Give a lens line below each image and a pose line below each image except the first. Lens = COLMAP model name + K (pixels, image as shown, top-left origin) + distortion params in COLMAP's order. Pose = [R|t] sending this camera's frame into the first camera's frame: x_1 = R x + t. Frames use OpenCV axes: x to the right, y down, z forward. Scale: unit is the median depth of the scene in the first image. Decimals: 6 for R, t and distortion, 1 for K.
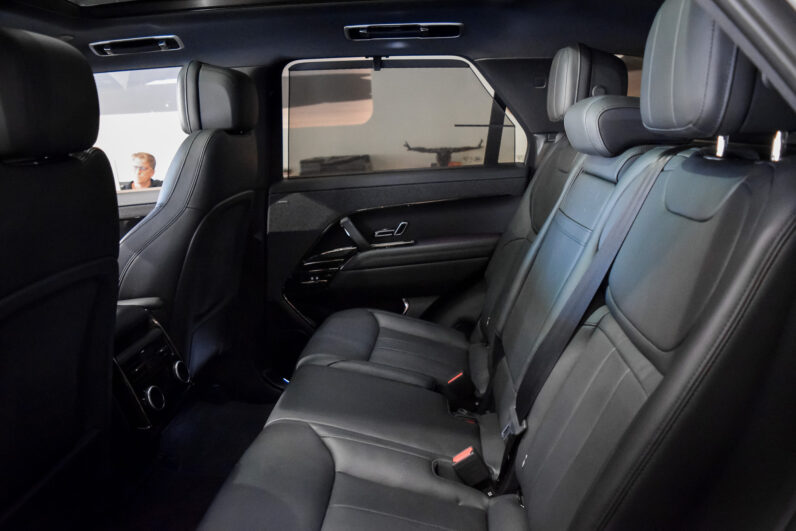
lens RADIAL K [[622.0, 0, 398.0], [0, 622.0, 265.5], [0, 0, 1]] dist [-0.082623, 0.013551]
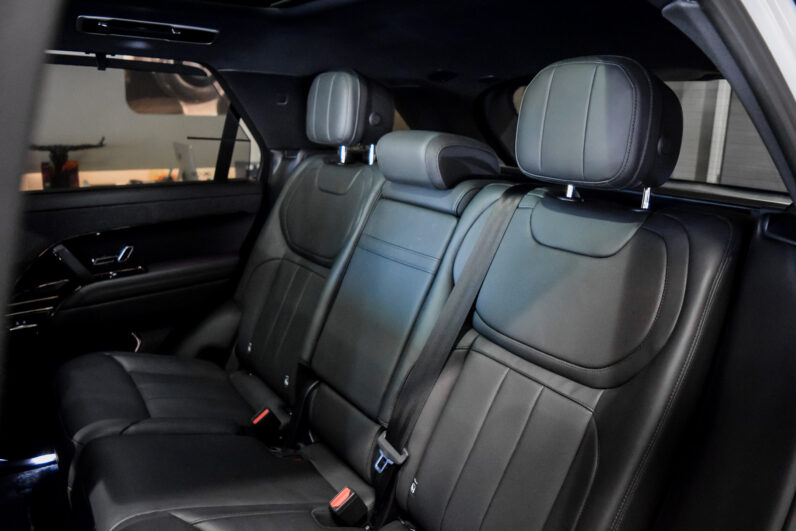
lens RADIAL K [[622.0, 0, 398.0], [0, 622.0, 265.5], [0, 0, 1]] dist [-0.082623, 0.013551]
pose [[0.796876, -0.073229, 0.599689, -0.231979], [0.067739, 0.997198, 0.031757, -0.050260], [-0.600334, 0.015316, 0.799603, 0.103449]]
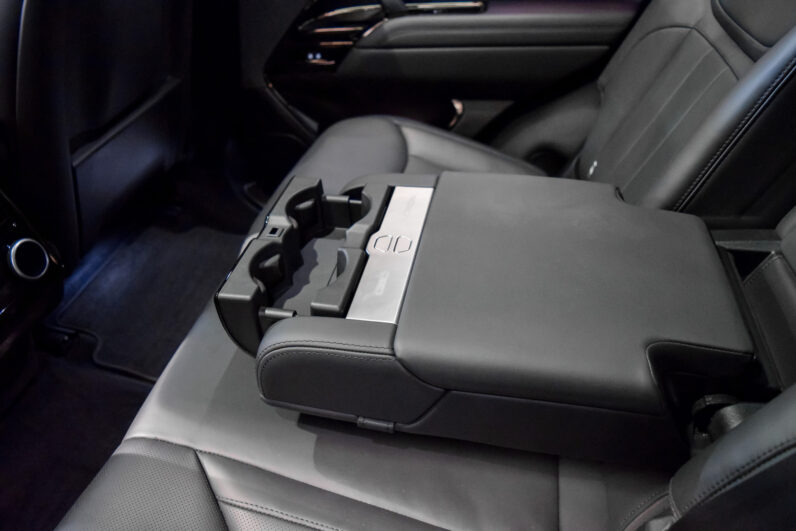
lens RADIAL K [[622.0, 0, 398.0], [0, 622.0, 265.5], [0, 0, 1]] dist [-0.082623, 0.013551]
pose [[0.992742, 0.102660, -0.062642, 0.009274], [-0.068611, 0.911260, 0.406076, -0.049306], [0.098771, -0.398831, 0.911690, 0.417762]]
